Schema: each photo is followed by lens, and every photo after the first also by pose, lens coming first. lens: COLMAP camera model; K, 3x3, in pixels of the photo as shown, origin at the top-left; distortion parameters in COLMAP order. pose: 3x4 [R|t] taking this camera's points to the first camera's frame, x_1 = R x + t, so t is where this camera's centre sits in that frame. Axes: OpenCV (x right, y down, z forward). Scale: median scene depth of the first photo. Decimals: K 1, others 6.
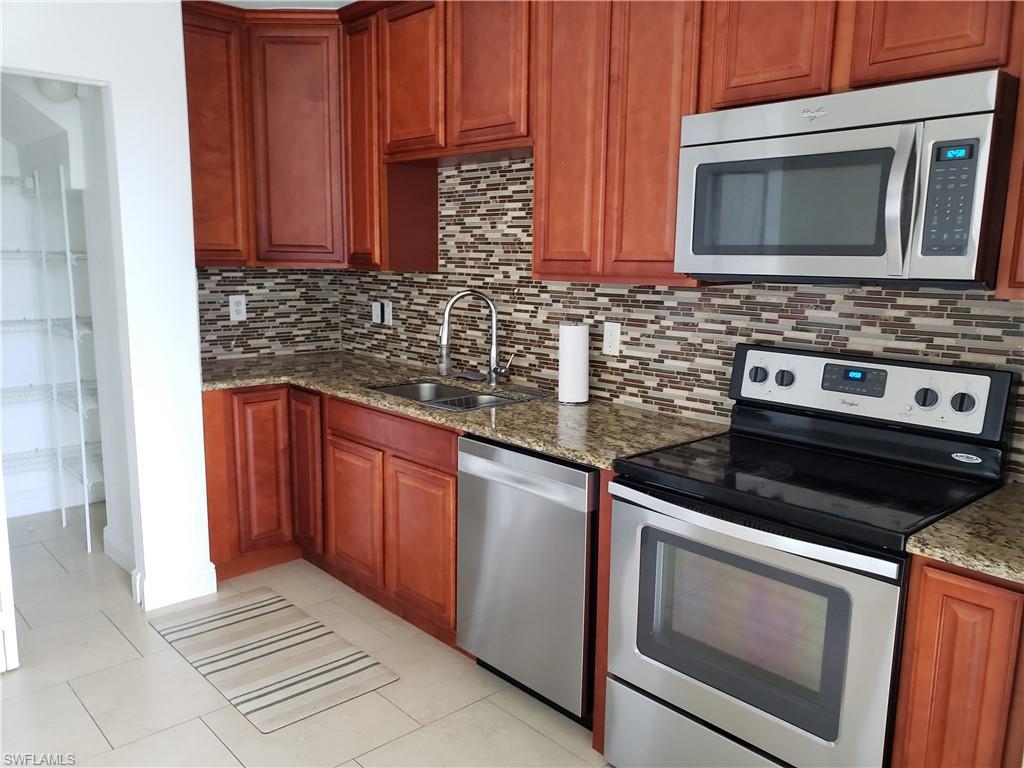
lens RADIAL K [[803.7, 0, 489.9], [0, 803.7, 398.9], [0, 0, 1]] dist [0.071472, -0.068737]
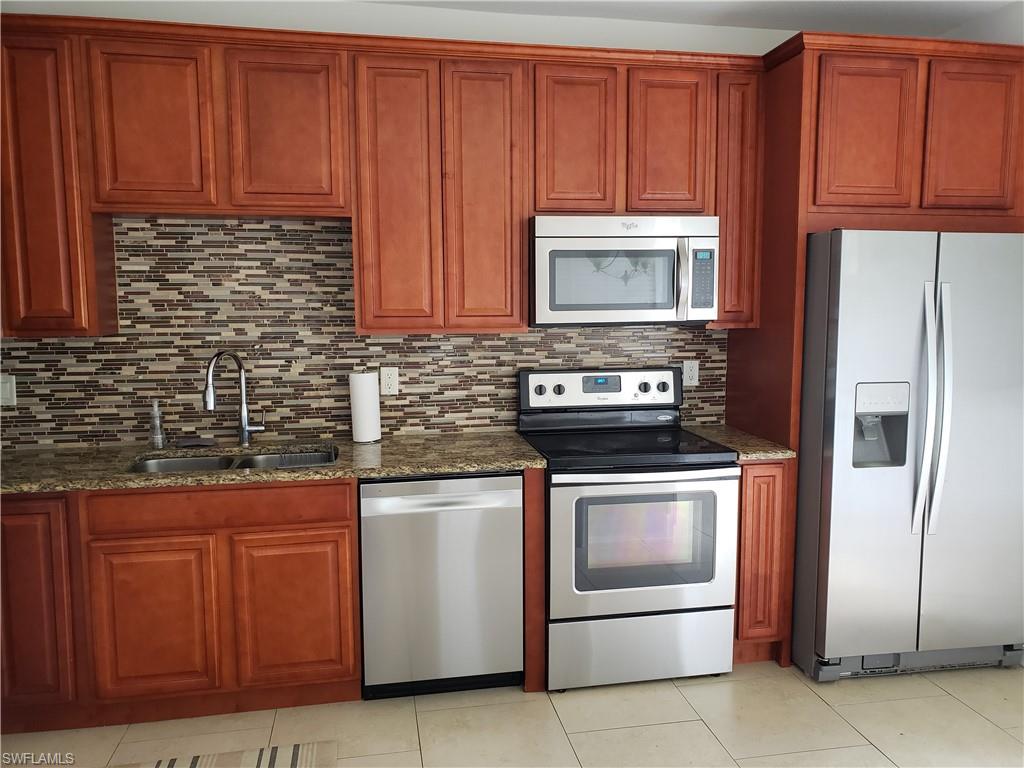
lens RADIAL K [[803.7, 0, 517.3], [0, 803.7, 387.7], [0, 0, 1]] dist [0.071472, -0.068737]
pose [[0.512678, -0.112315, 0.851203, -0.745906], [0.166230, 0.985633, 0.029933, -0.068738], [-0.842336, 0.126150, 0.523982, 0.229138]]
